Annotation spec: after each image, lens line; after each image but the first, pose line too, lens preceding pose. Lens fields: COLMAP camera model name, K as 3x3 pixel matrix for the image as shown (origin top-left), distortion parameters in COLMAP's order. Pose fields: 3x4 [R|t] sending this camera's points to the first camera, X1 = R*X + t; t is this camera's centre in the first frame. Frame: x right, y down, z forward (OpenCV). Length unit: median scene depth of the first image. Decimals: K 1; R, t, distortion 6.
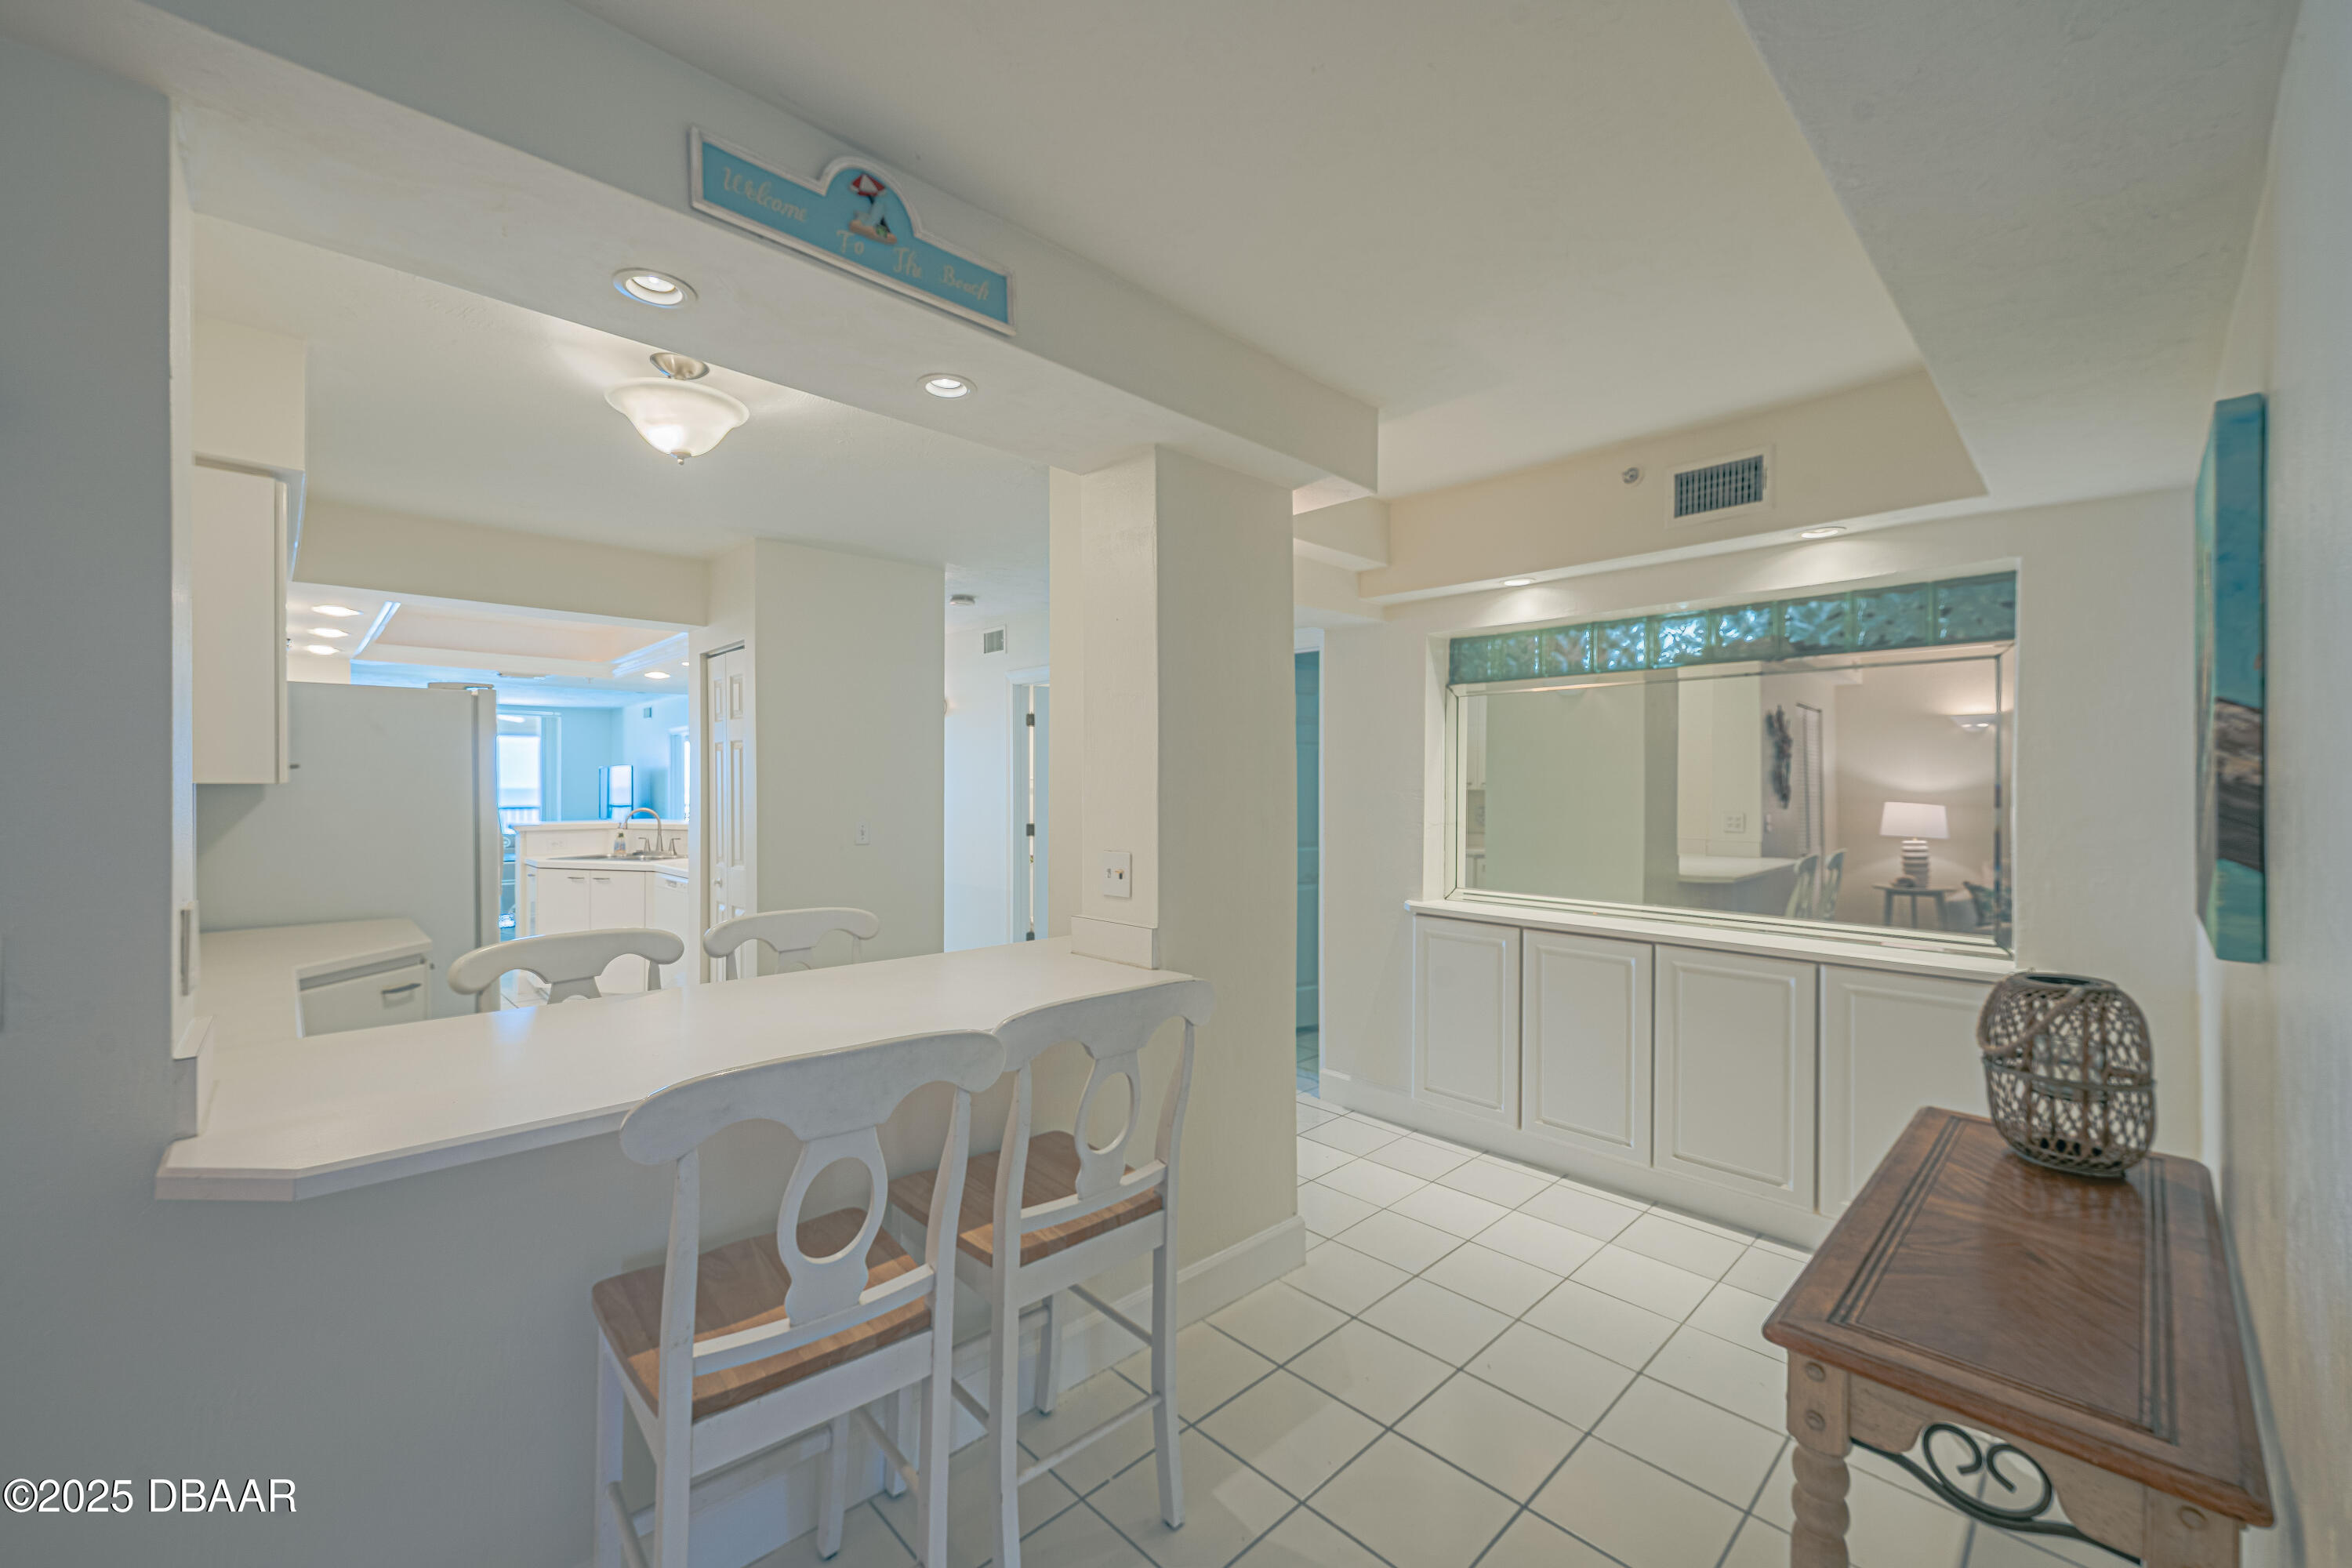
lens RADIAL K [[935.7, 0, 1183.4], [0, 935.7, 794.0], [0, 0, 1]] dist [0.000550, -0.000011]
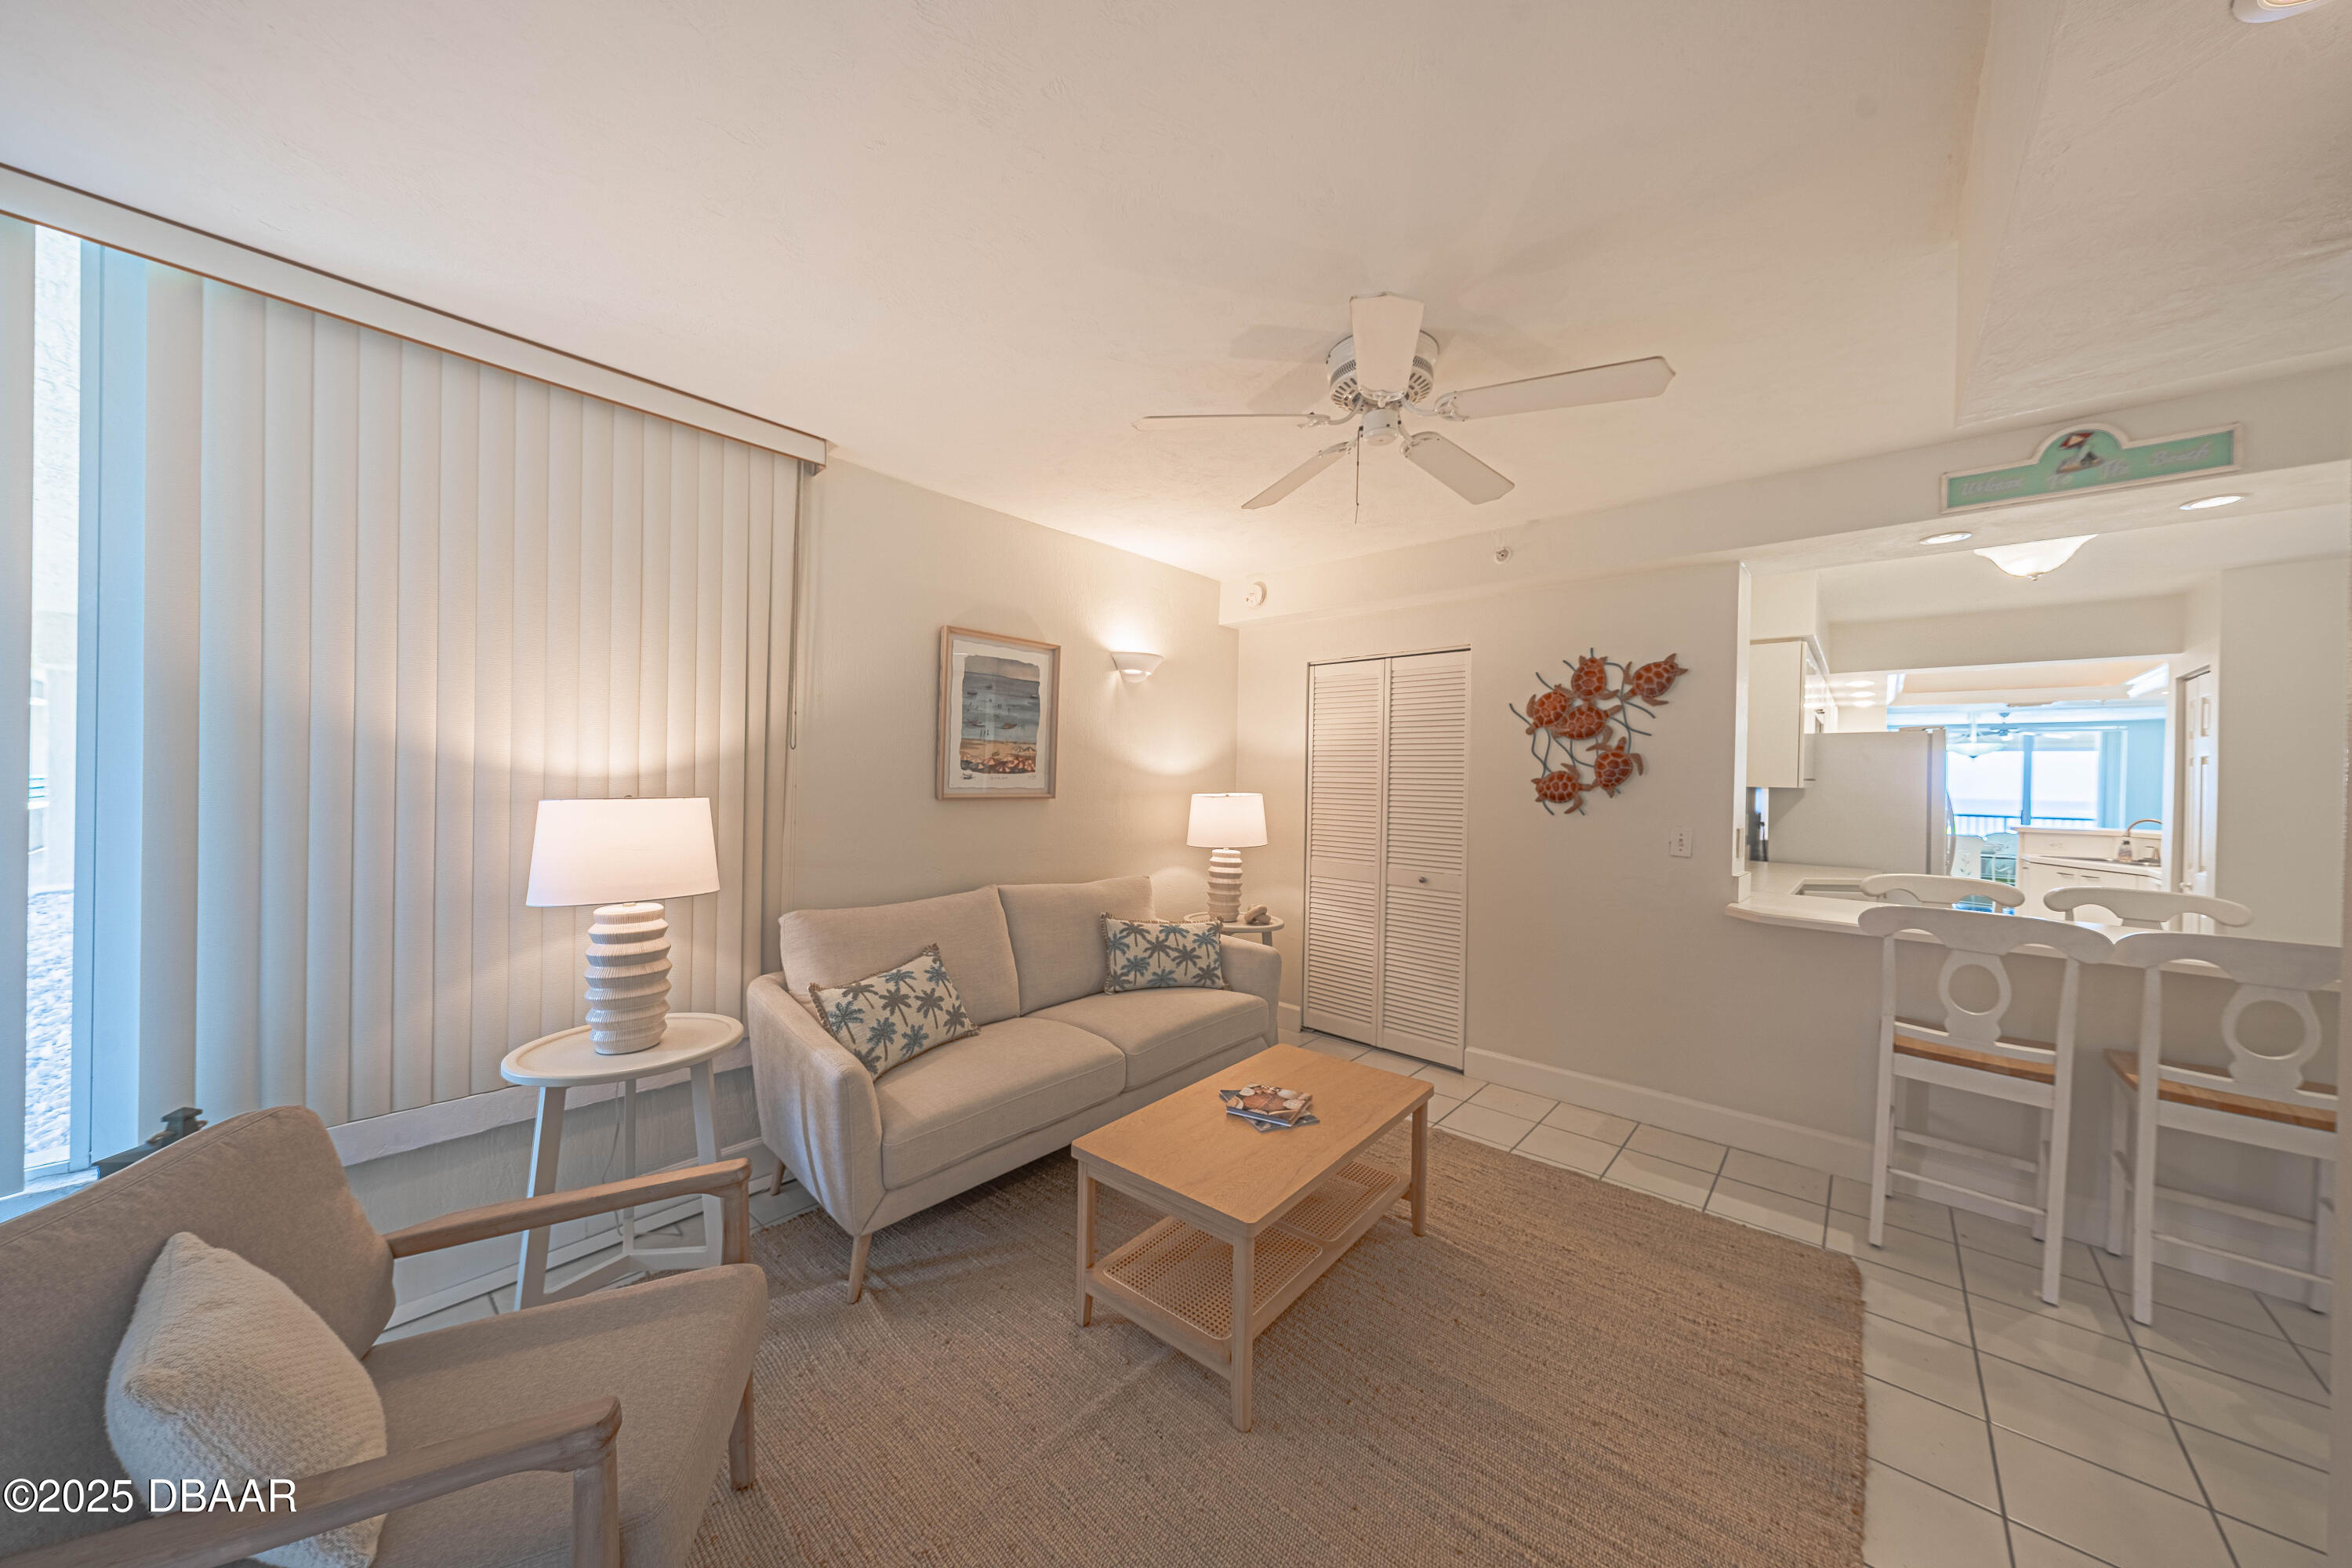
lens RADIAL K [[803.4, 0, 1175.9], [0, 803.4, 780.3], [0, 0, 1]] dist [0.005288, -0.000111]
pose [[0.080918, 0.000801, -0.996720, 0.259738], [-0.029291, 0.999570, -0.001575, 0.005500], [0.996290, 0.029322, 0.080907, -0.191232]]
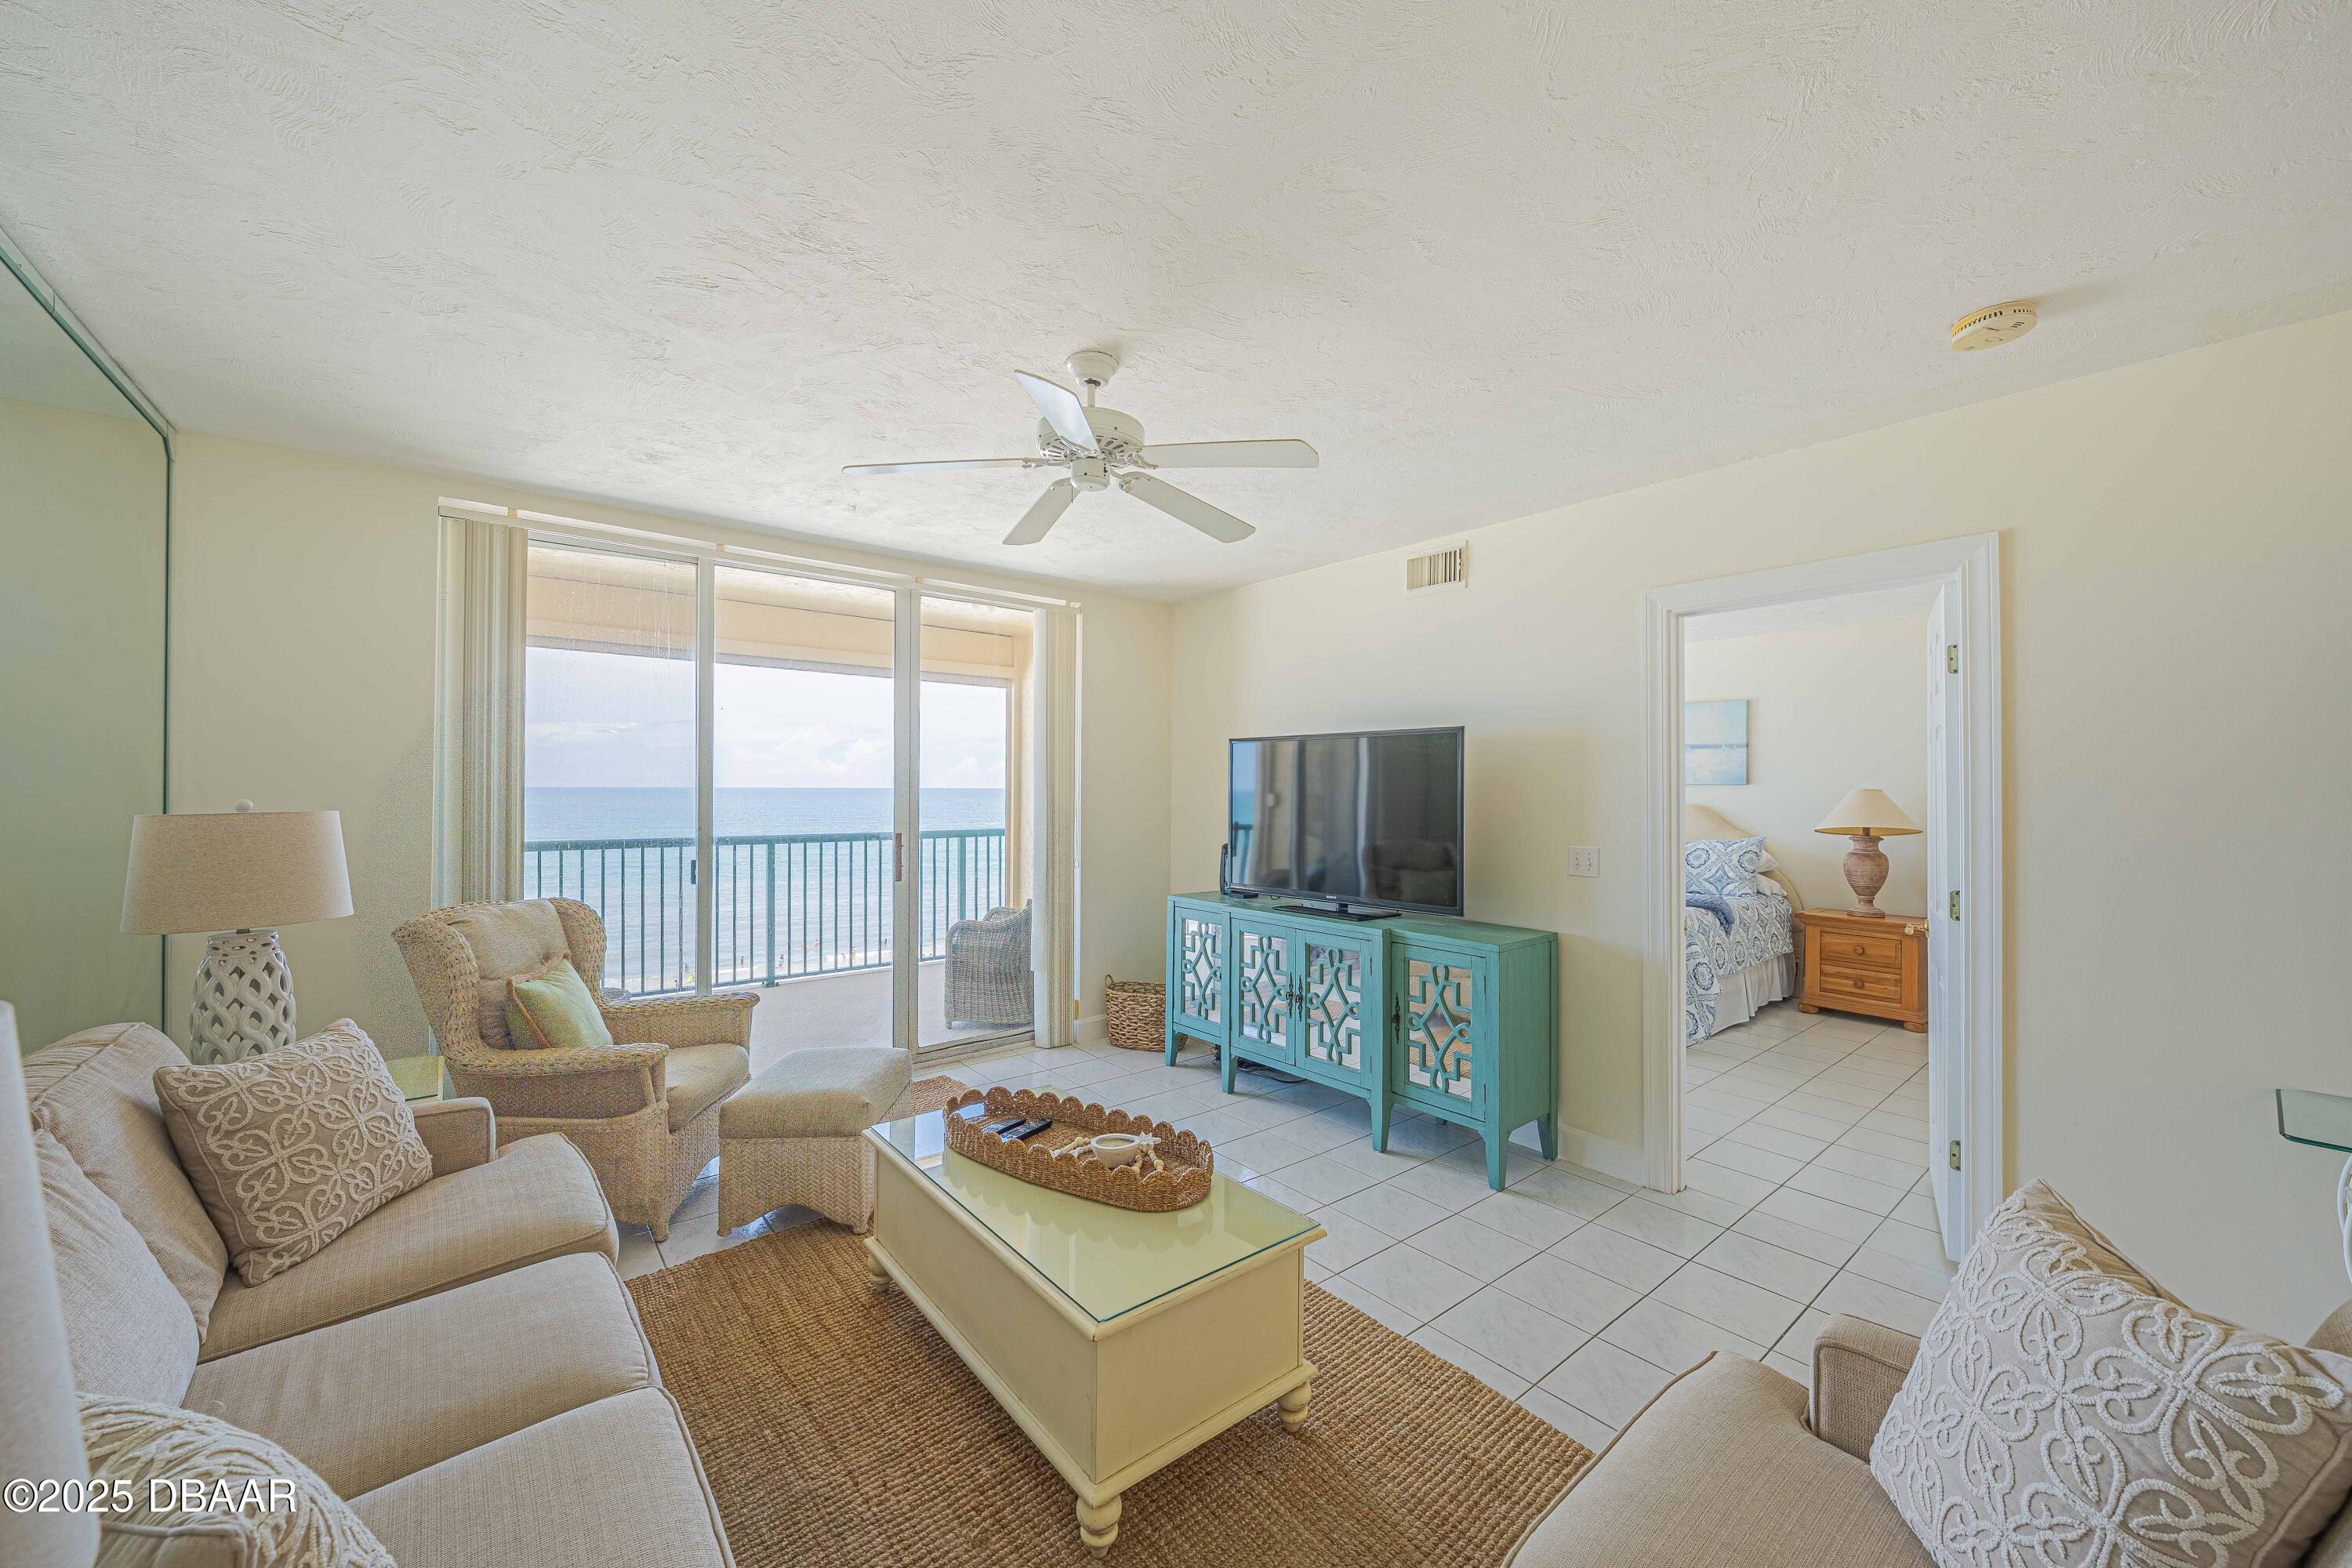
lens RADIAL K [[875.2, 0, 1174.8], [0, 875.2, 782.1], [0, 0, 1]] dist [-0.000371, -0.000062]
pose [[0.995266, -0.001902, -0.097167, -1.273382], [0.000699, 0.999923, -0.012407, -0.015969], [0.097183, 0.012280, 0.995191, 1.381298]]
